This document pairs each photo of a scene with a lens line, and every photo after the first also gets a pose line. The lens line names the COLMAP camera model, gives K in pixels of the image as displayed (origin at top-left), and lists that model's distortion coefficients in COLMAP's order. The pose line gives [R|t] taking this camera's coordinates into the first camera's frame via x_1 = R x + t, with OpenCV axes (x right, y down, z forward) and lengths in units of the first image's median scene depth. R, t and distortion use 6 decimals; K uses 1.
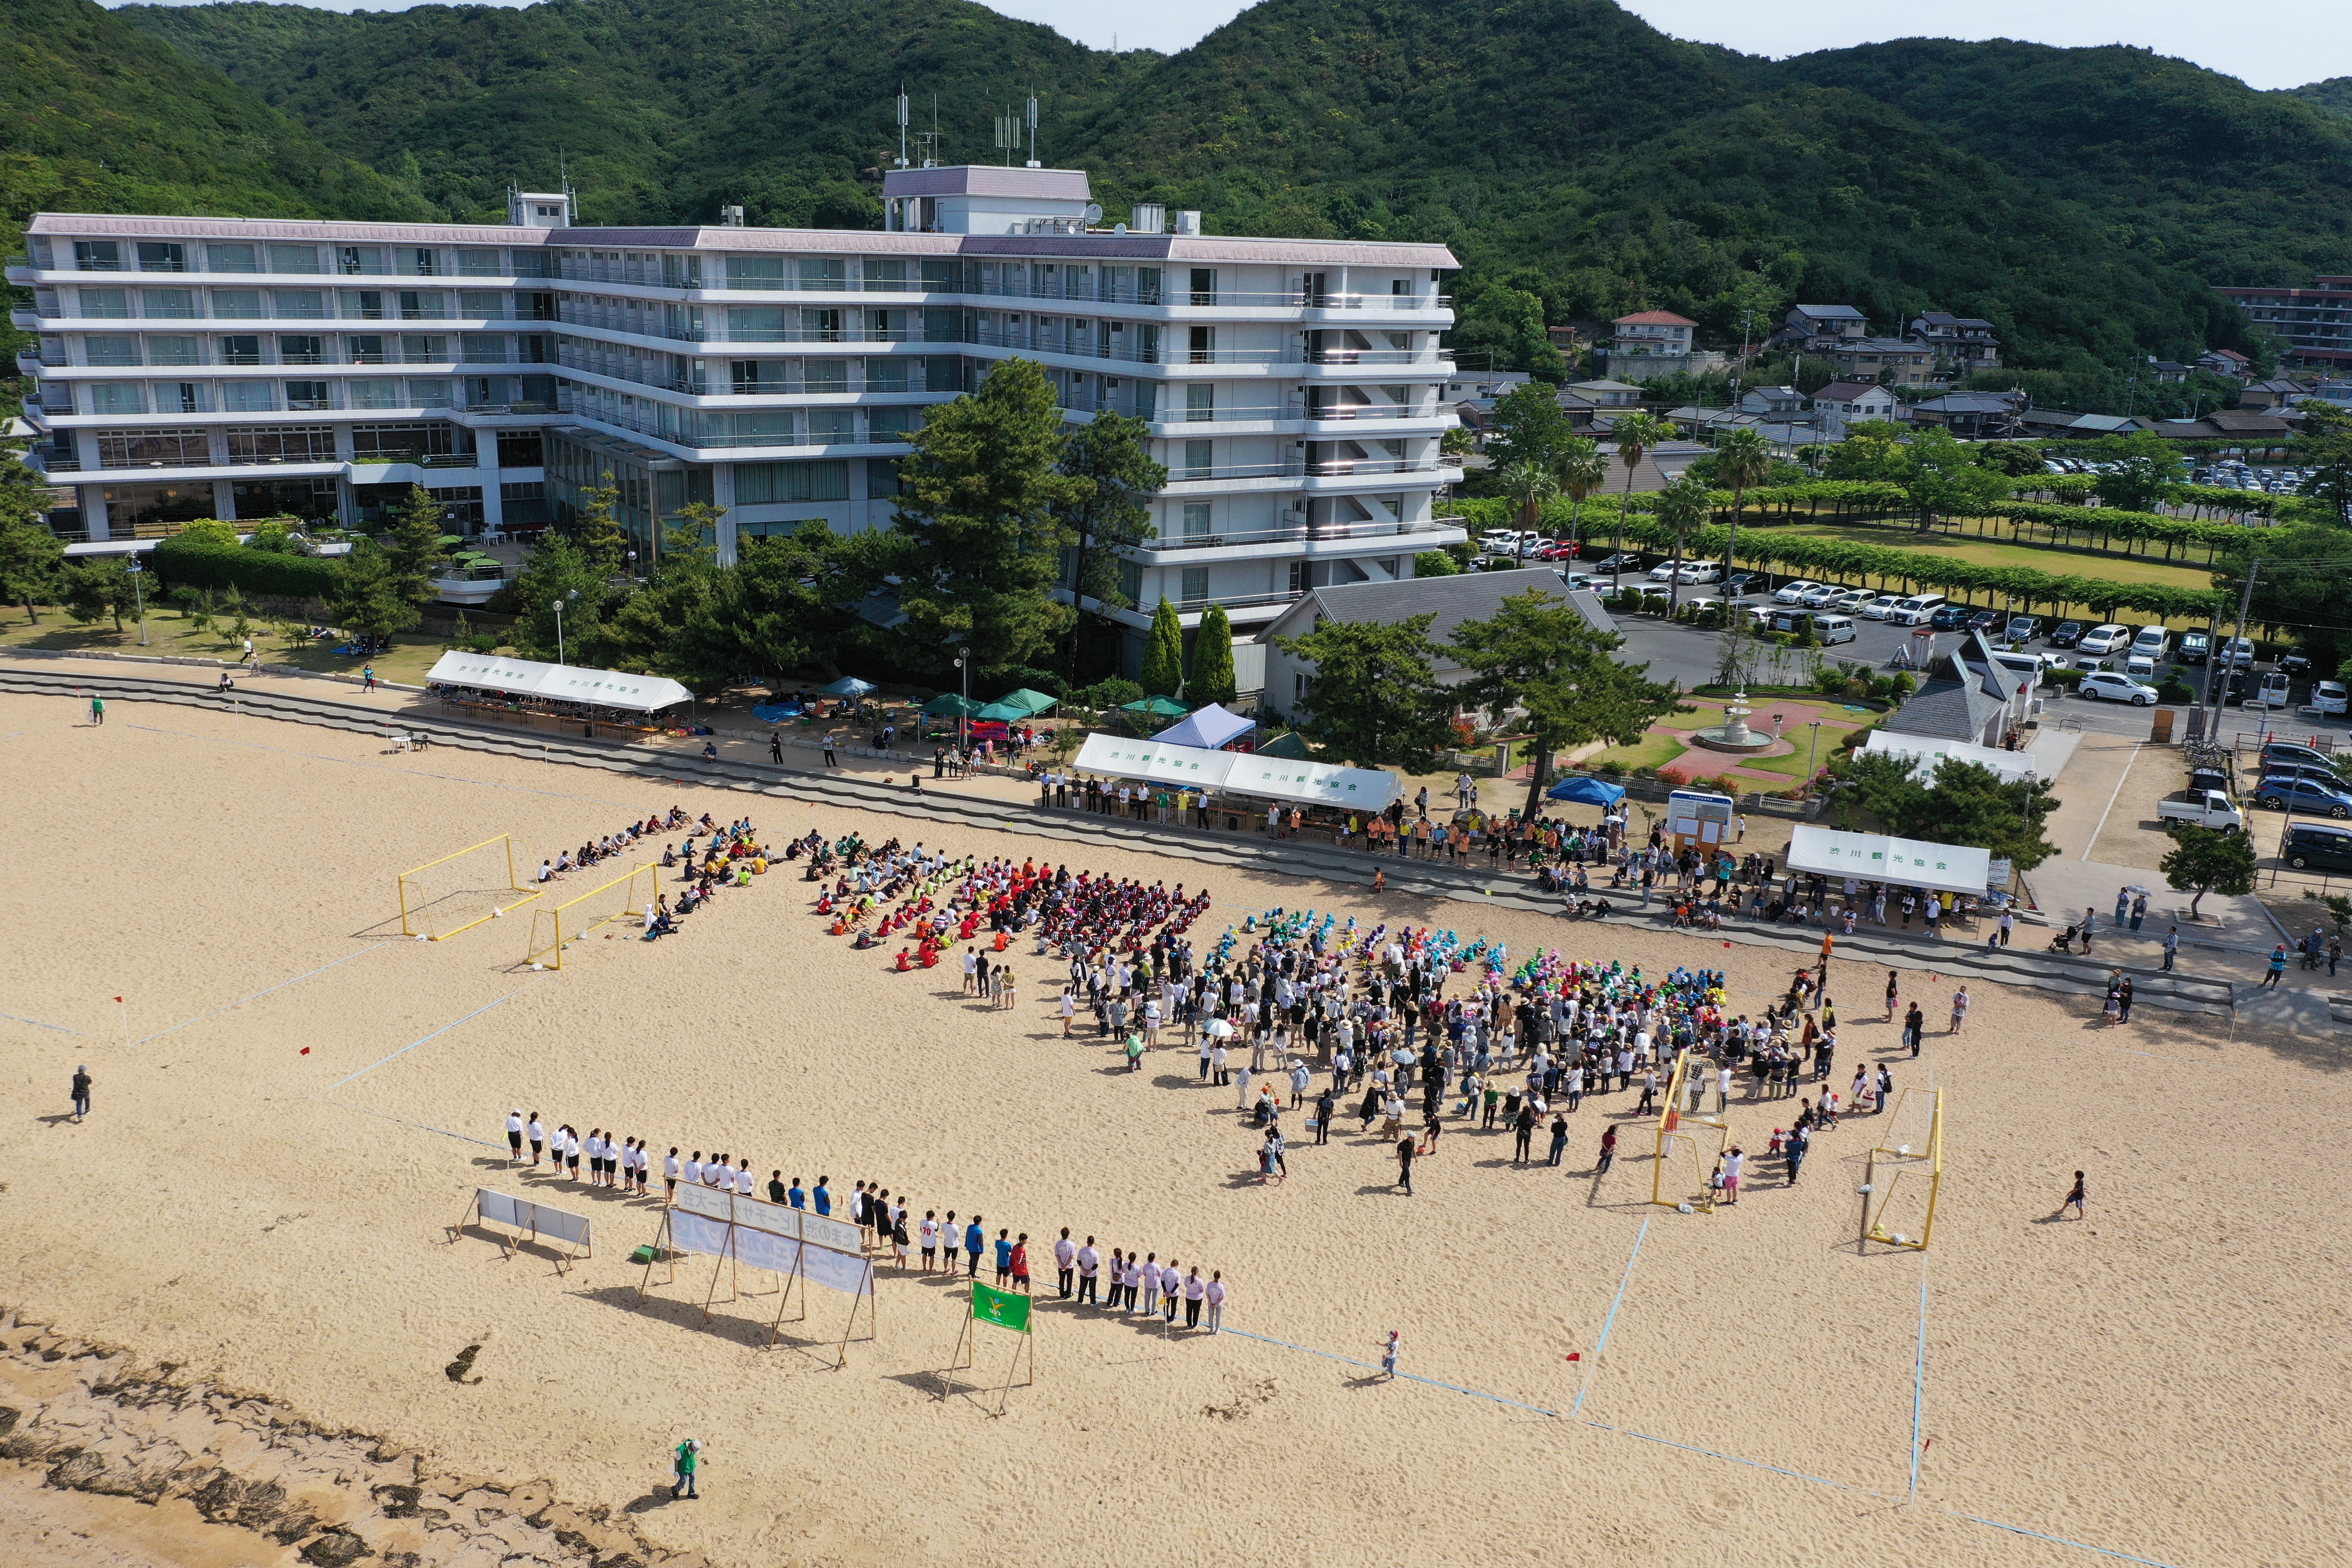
lens RADIAL K [[1840.5, 0, 1169.6], [0, 1840.5, 784.4], [0, 0, 1]] dist [-0.010301, -0.003612]
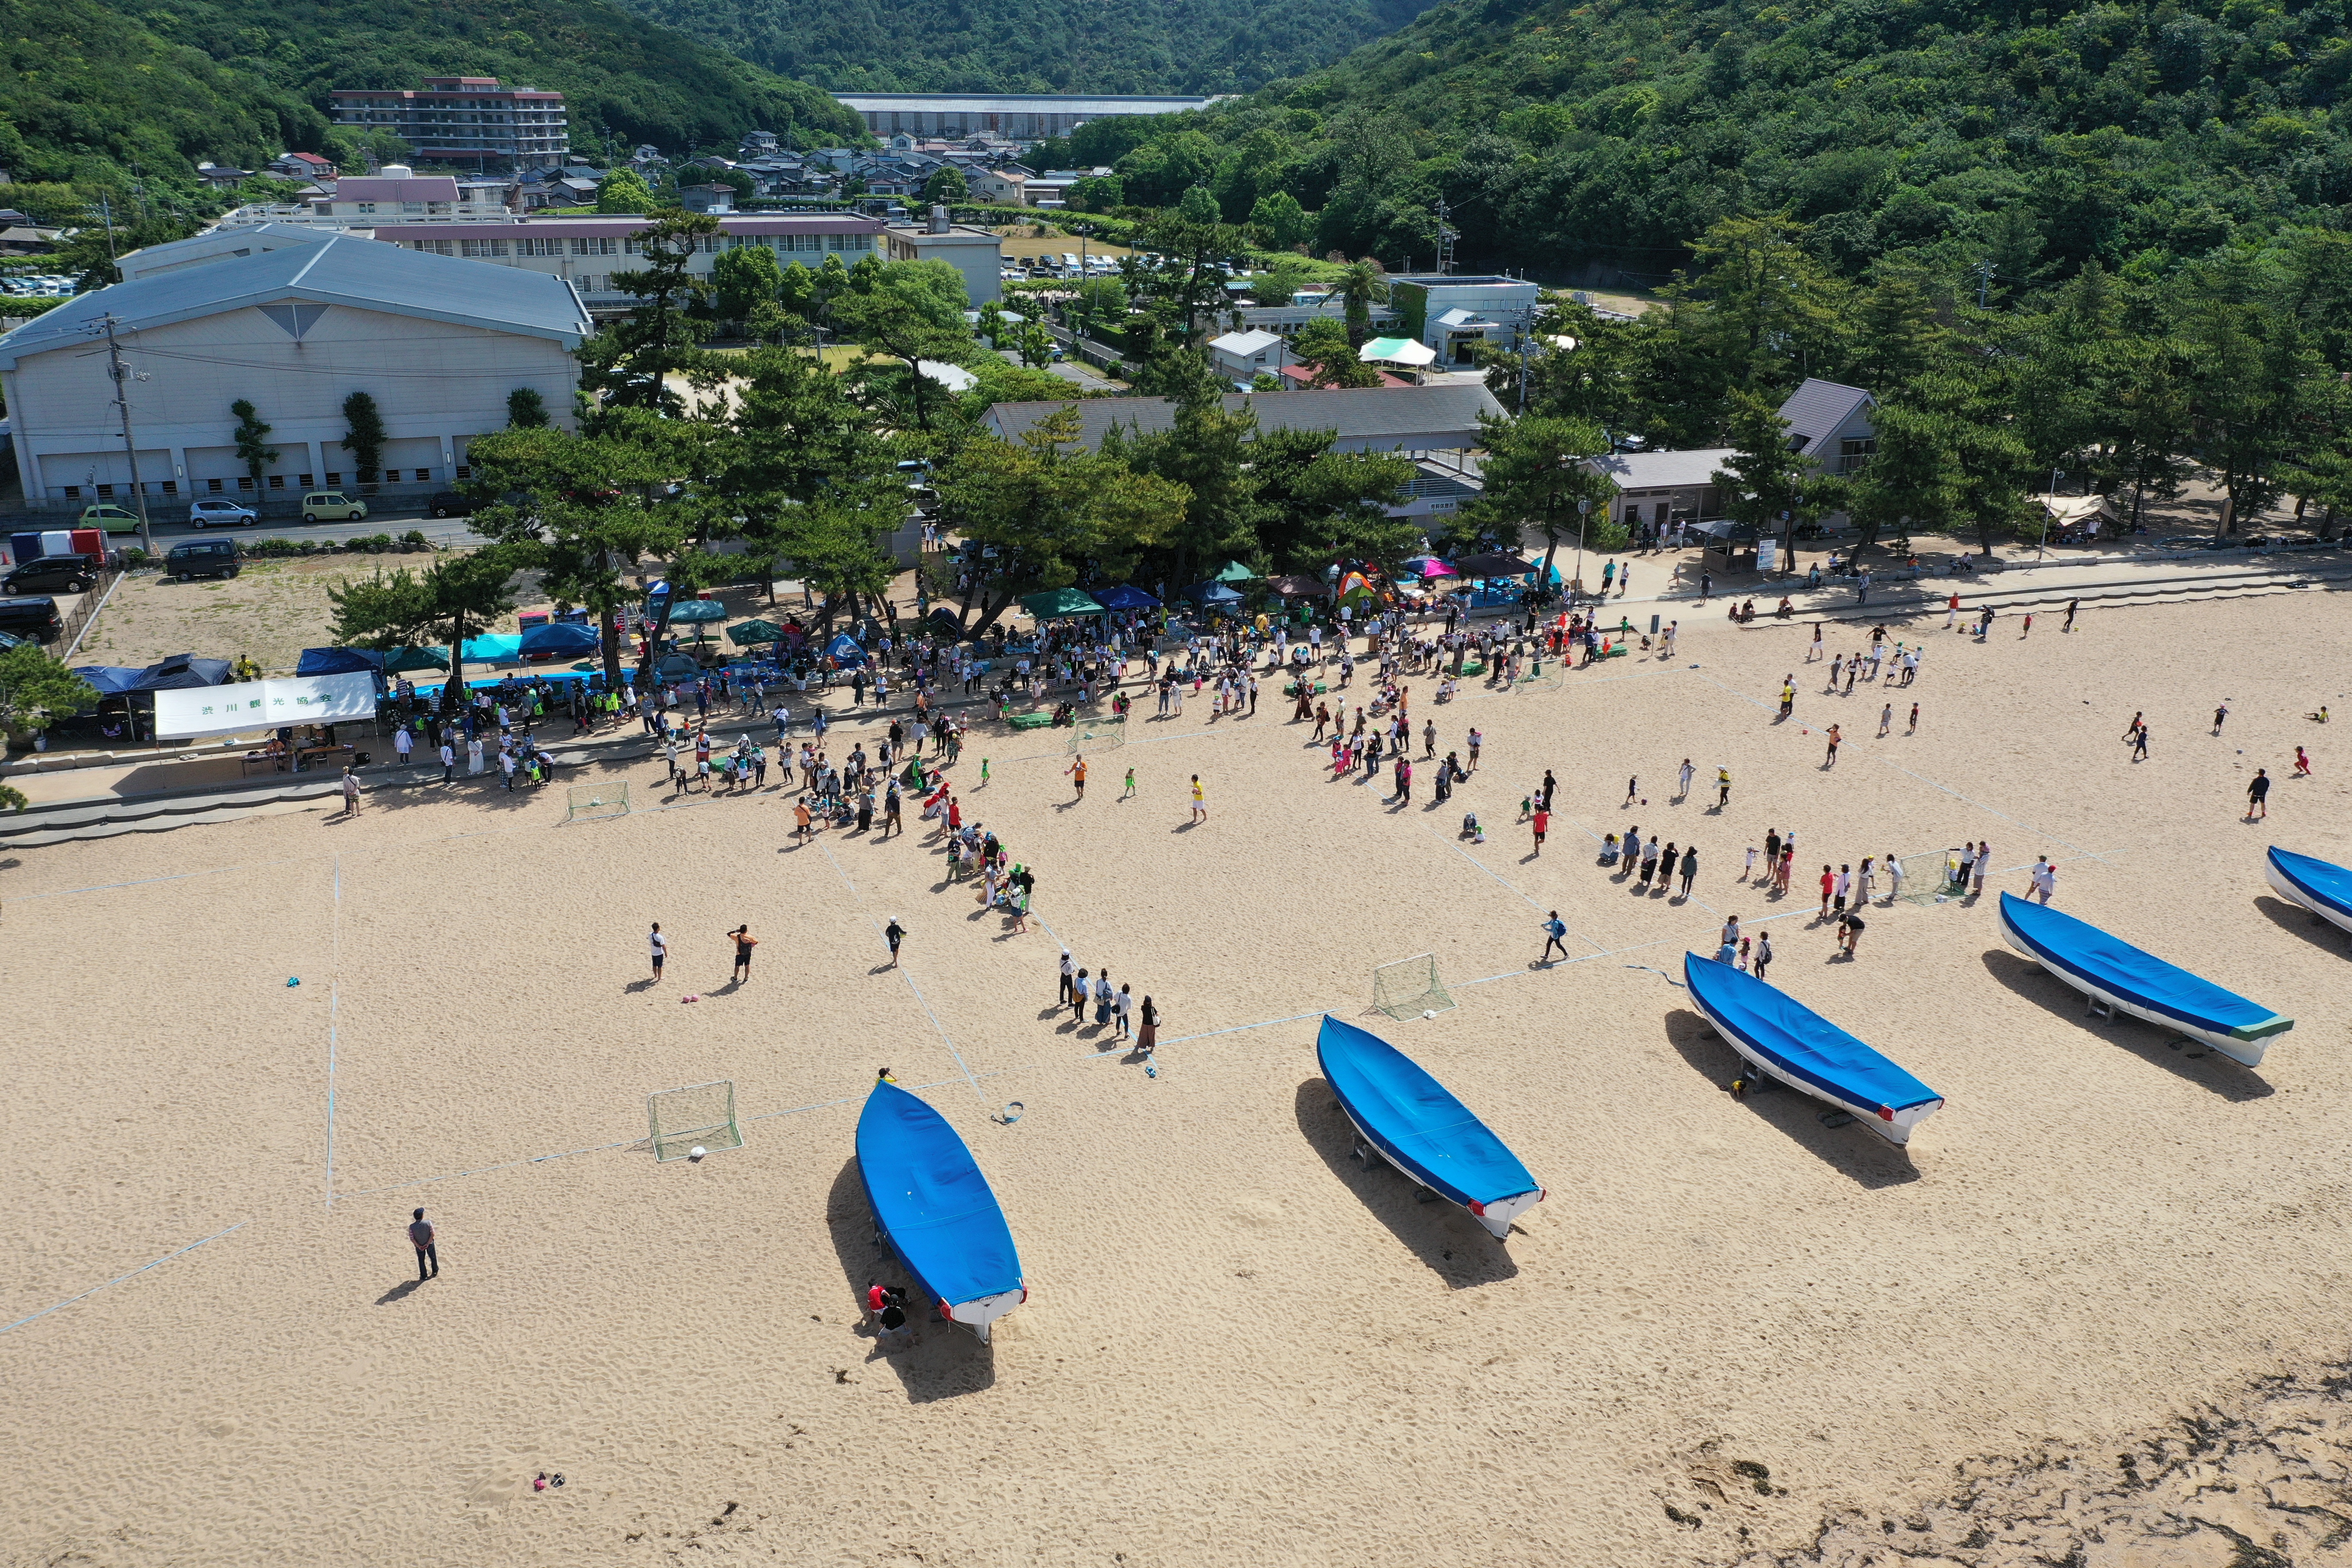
lens RADIAL K [[1840.5, 0, 1166.3], [0, 1840.5, 782.4], [0, 0, 1]] dist [-0.010301, -0.003612]
pose [[0.698467, -0.262861, 0.665619, 0.450730], [0.201302, 0.964710, 0.169739, 0.063773], [-0.686747, 0.015433, 0.726733, -0.160396]]
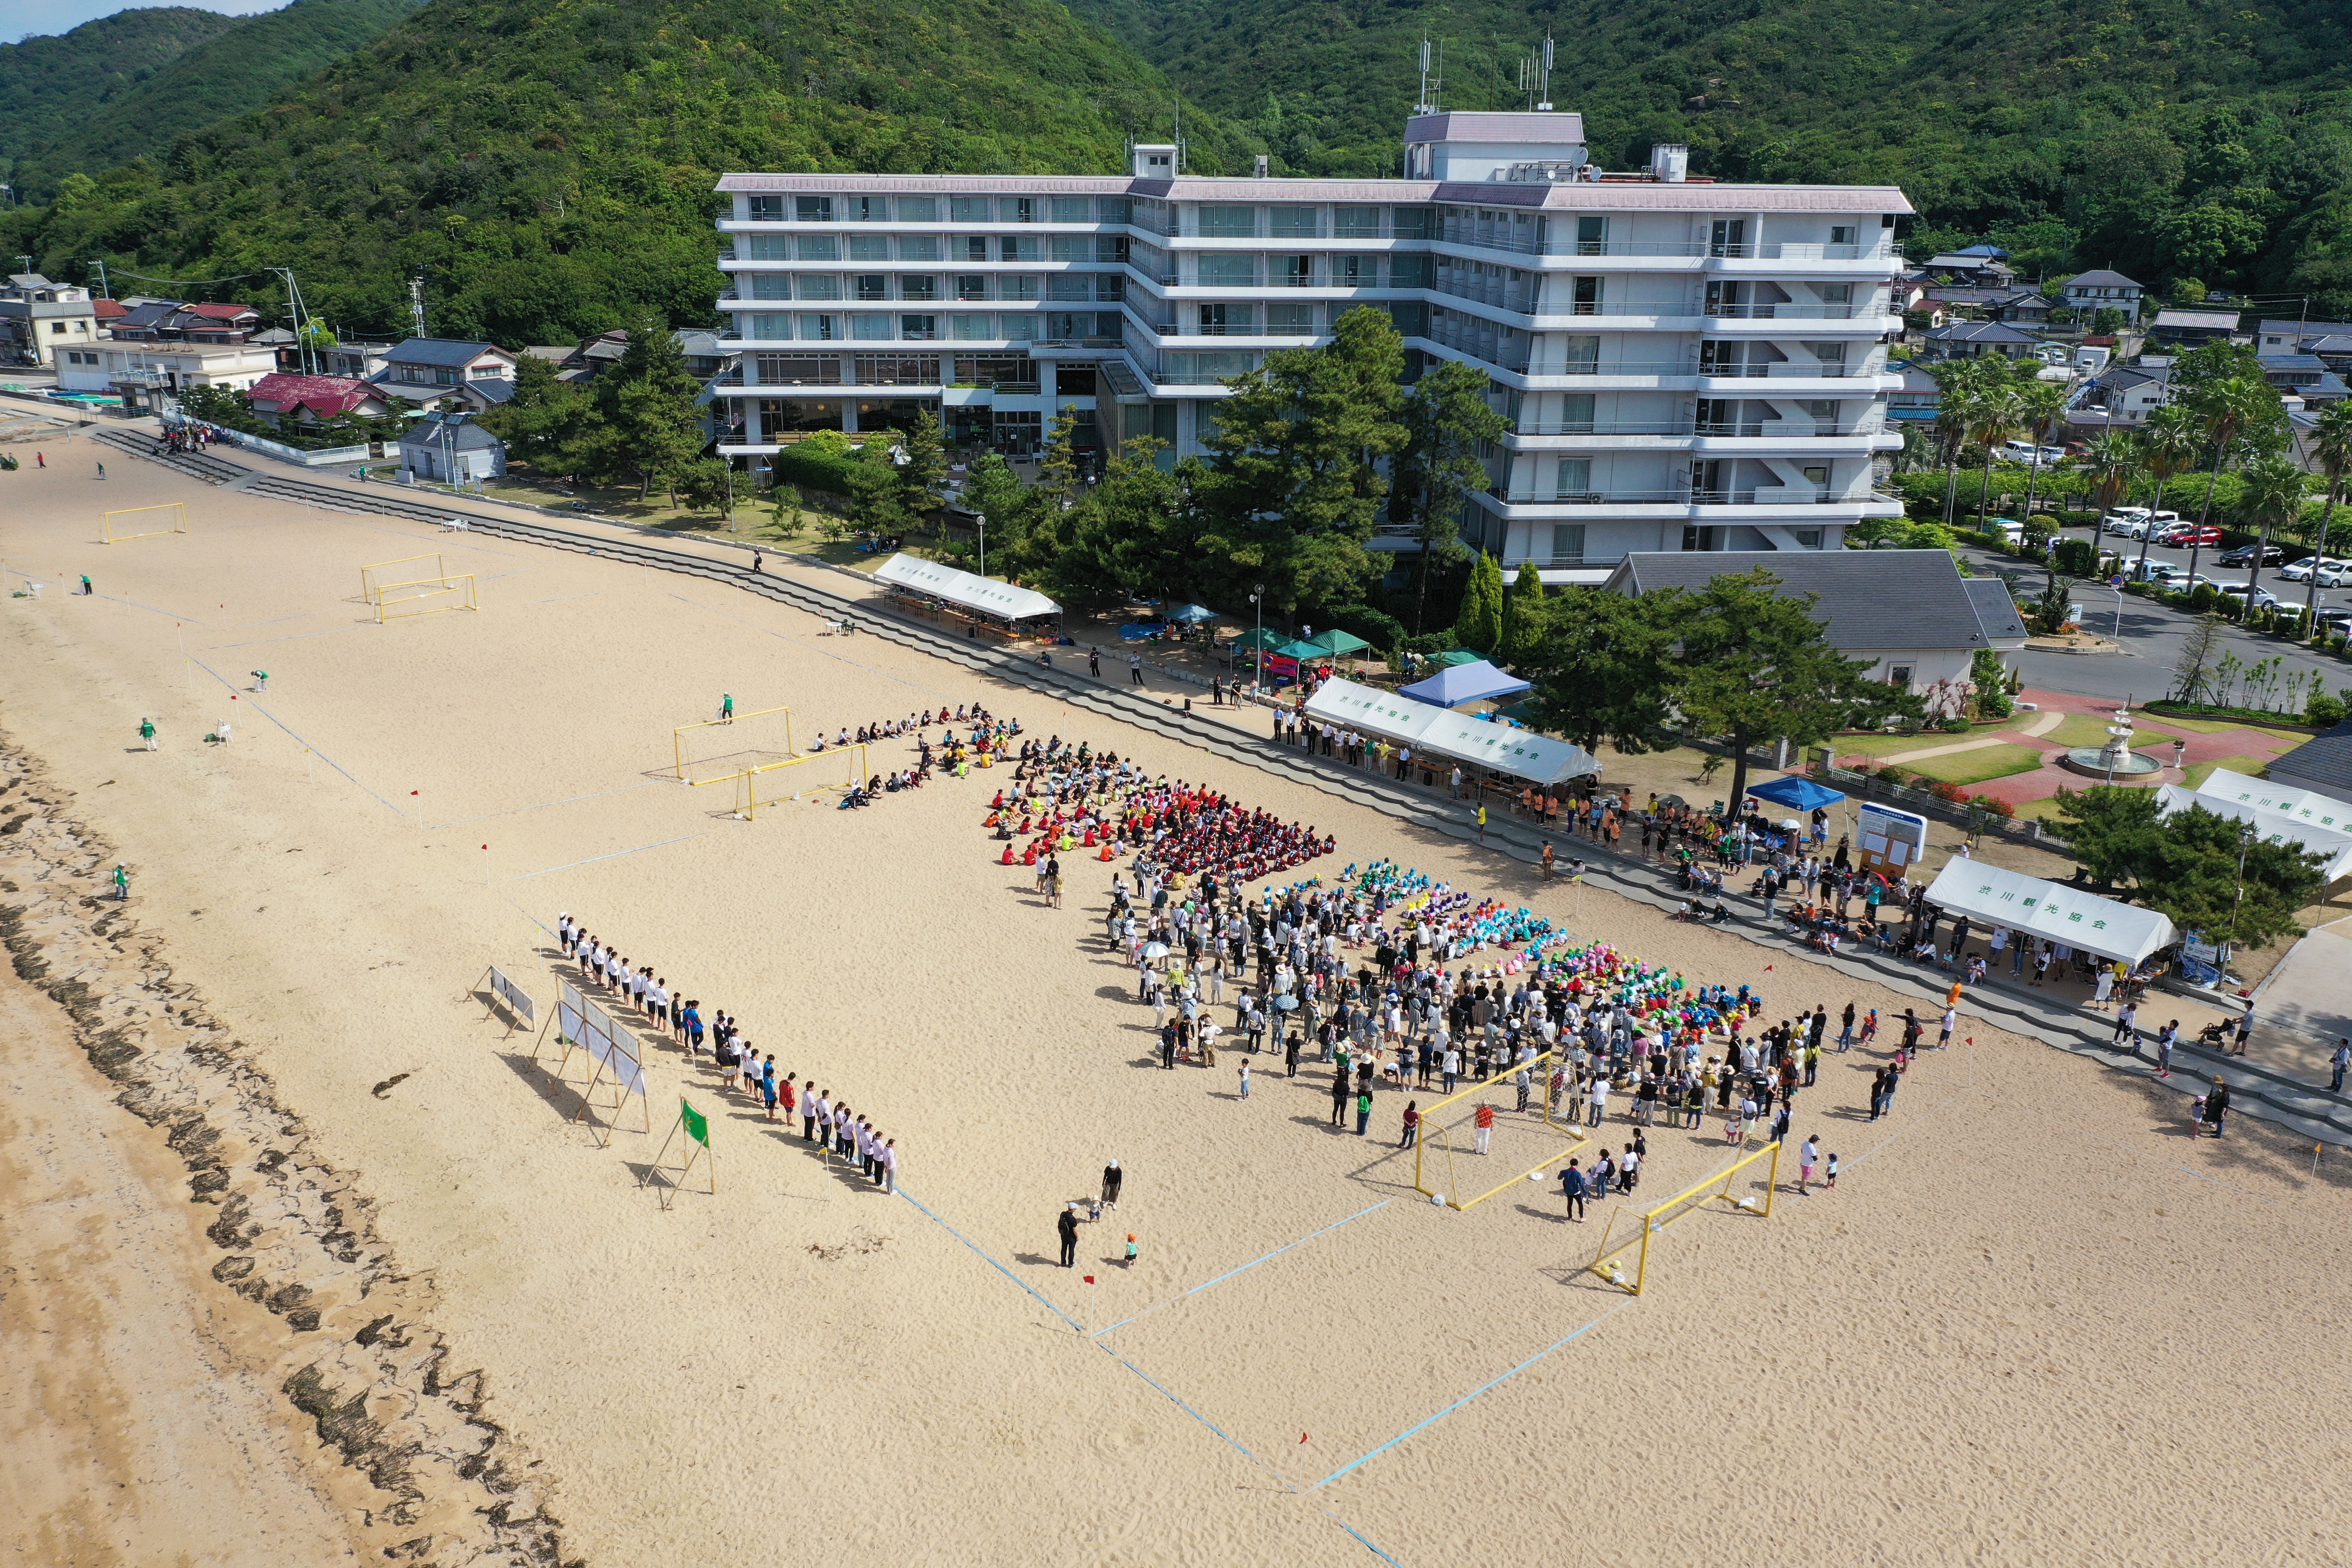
lens RADIAL K [[1840.5, 0, 1168.2], [0, 1840.5, 786.9], [0, 0, 1]] dist [-0.010301, -0.003612]
pose [[0.891156, 0.127552, -0.435399, 0.229923], [-0.111696, 0.991810, 0.061942, -0.013781], [0.439734, -0.006568, 0.898104, 0.022867]]
